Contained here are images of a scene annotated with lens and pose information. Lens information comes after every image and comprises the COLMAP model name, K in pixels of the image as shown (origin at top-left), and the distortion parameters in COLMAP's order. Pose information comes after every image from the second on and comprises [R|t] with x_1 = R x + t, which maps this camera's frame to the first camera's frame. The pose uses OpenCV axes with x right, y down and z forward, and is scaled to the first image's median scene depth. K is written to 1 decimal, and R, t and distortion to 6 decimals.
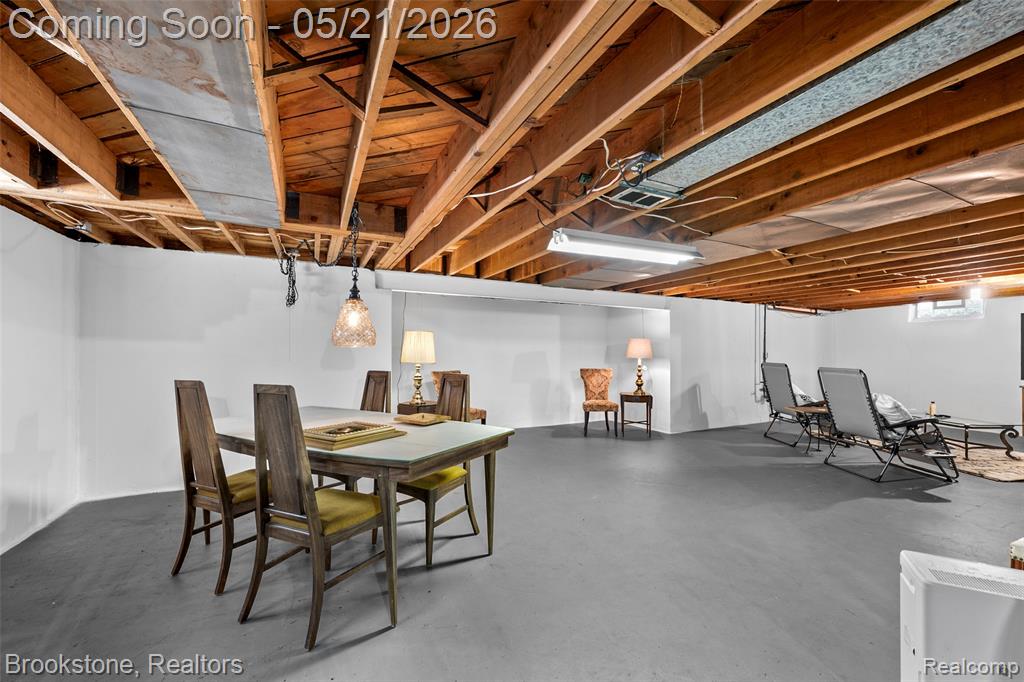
lens RADIAL K [[416.4, 0, 510.5], [0, 416.4, 355.9], [0, 0, 1]] dist [0.001488, 0.000101]
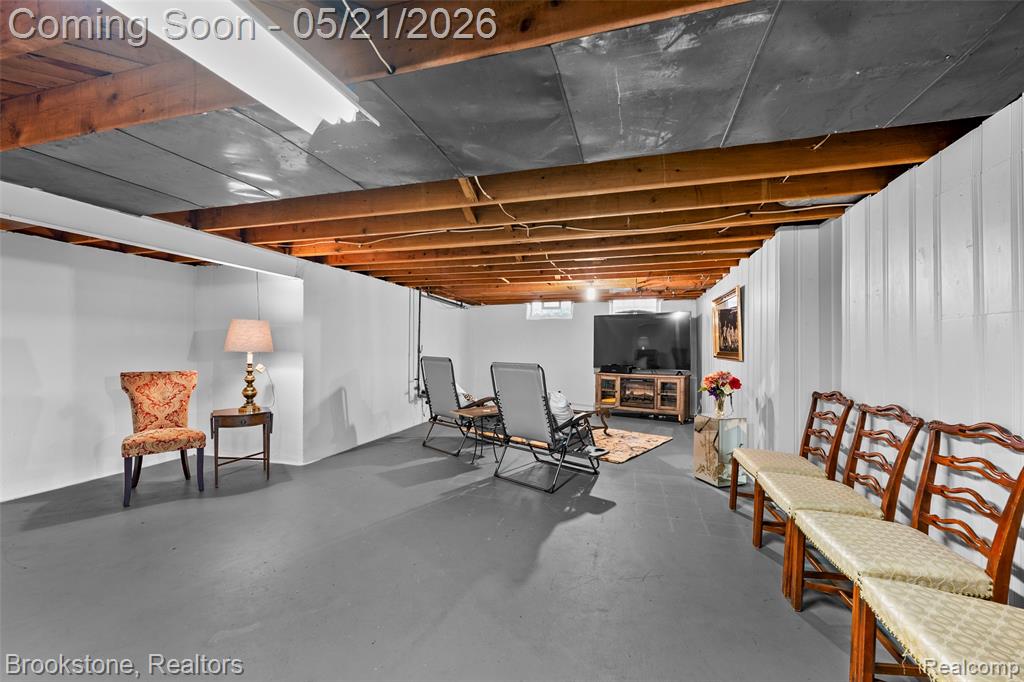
lens RADIAL K [[403.4, 0, 513.6], [0, 403.4, 345.8], [0, 0, 1]] dist [0.000938, -0.000060]
pose [[0.669780, 0.006541, 0.742531, 0.130214], [0.000302, 0.999959, -0.009081, 0.001848], [-0.742559, 0.006307, 0.669750, 0.320294]]
